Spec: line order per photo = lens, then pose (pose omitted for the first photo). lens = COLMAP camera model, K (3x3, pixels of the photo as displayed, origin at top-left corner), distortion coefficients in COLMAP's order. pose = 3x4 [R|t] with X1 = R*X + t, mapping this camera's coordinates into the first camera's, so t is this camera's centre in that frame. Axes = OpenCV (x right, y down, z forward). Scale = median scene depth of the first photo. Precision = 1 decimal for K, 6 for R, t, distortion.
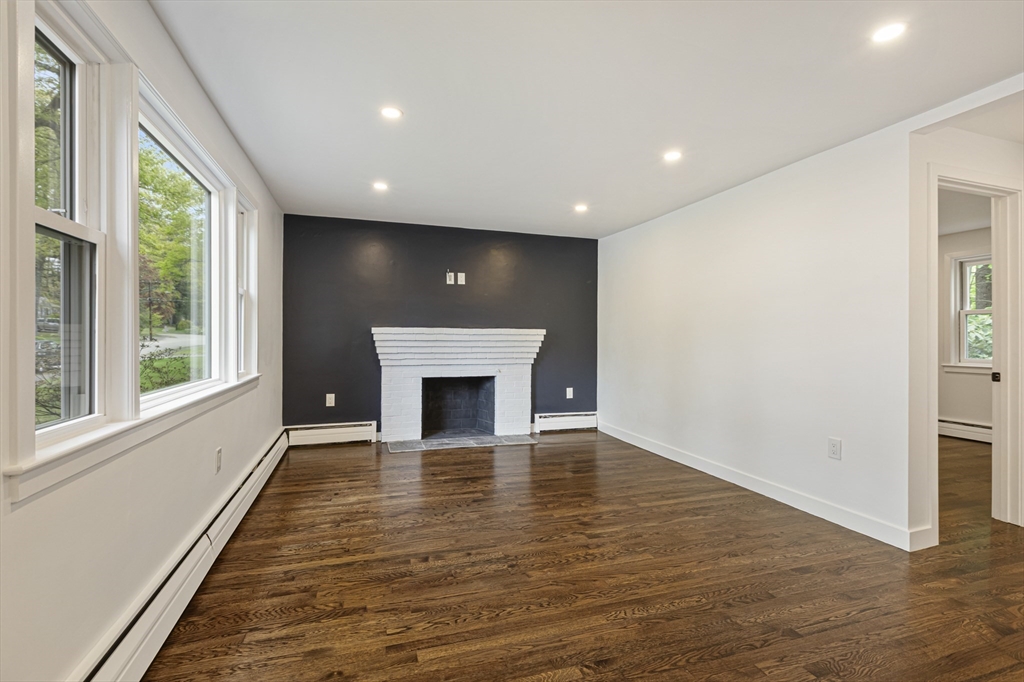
lens RADIAL K [[456.5, 0, 512.0], [0, 456.5, 341.0], [0, 0, 1]] dist [0.001394, 0.000017]
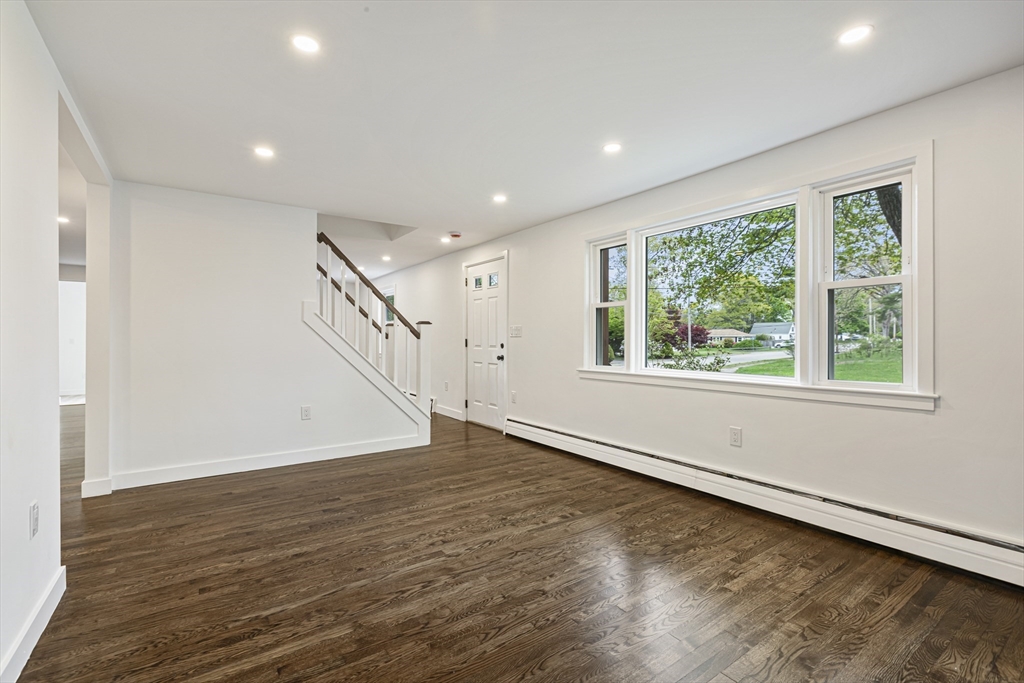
lens RADIAL K [[456.5, 0, 512.0], [0, 456.5, 341.5], [0, 0, 1]] dist [0.001394, 0.000017]
pose [[-0.957879, -0.002750, -0.287158, 0.263946], [-0.006364, 0.999912, 0.011650, -0.011515], [0.287101, 0.012987, -0.957812, 1.699267]]
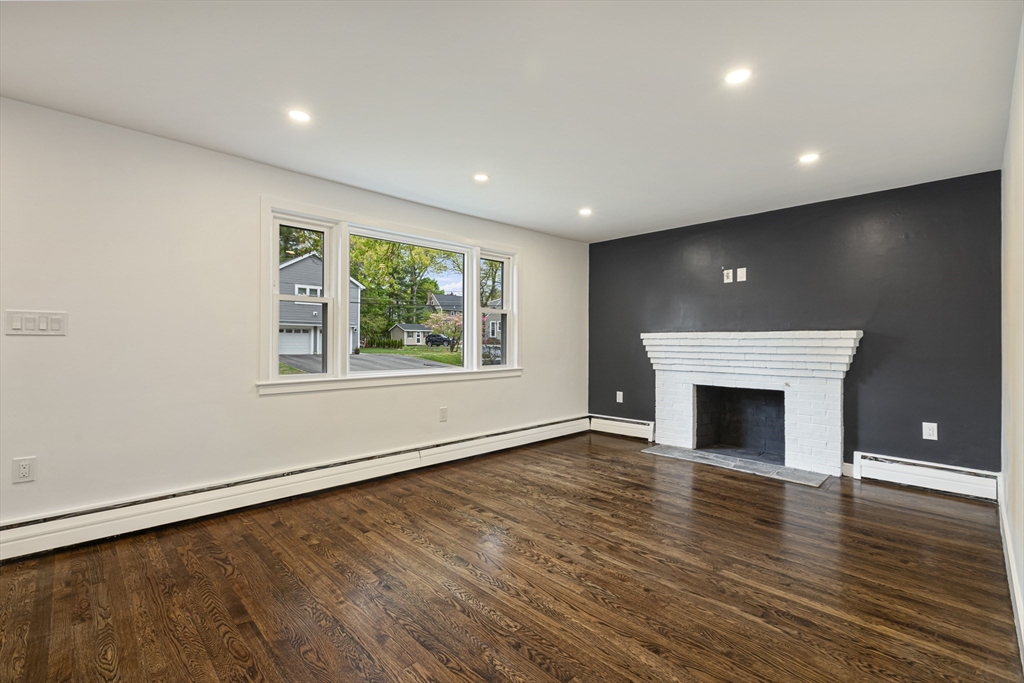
lens RADIAL K [[456.5, 0, 512.0], [0, 456.5, 341.5], [0, 0, 1]] dist [0.001394, 0.000017]
pose [[0.441380, -0.005033, -0.897306, 0.828711], [-0.008635, 0.999914, -0.009856, 0.004873], [0.897279, 0.012099, 0.441299, 0.398465]]
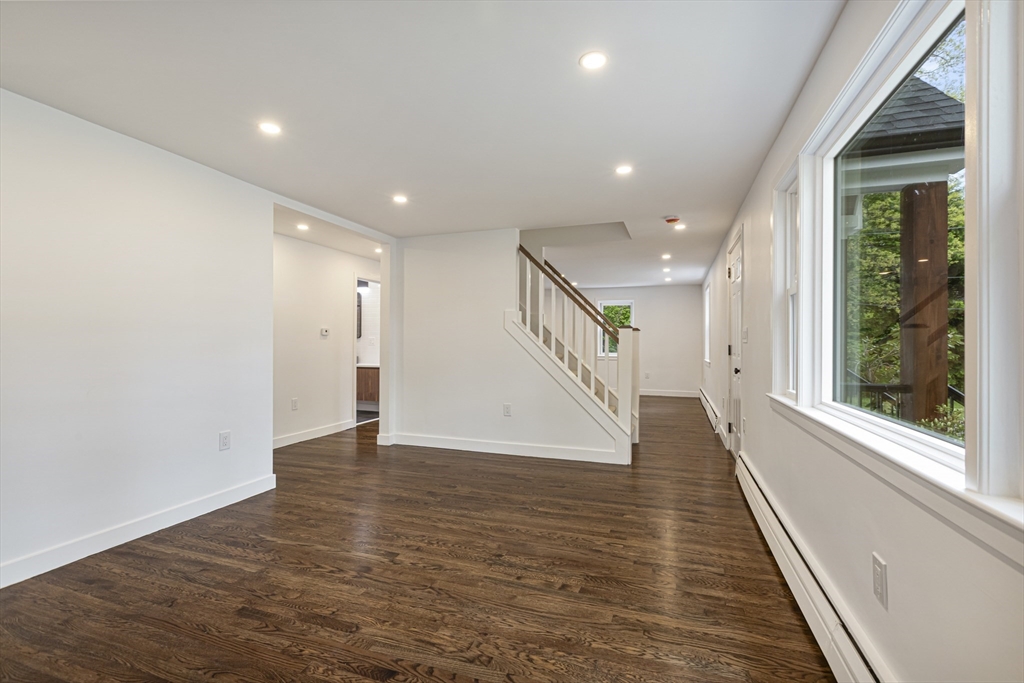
lens RADIAL K [[456.5, 0, 512.0], [0, 456.5, 341.5], [0, 0, 1]] dist [0.001394, 0.000017]
pose [[-0.791472, -0.004762, 0.611187, -0.524622], [-0.002777, 0.999987, 0.004196, -0.015097], [-0.611199, 0.001624, -0.791475, 1.409685]]
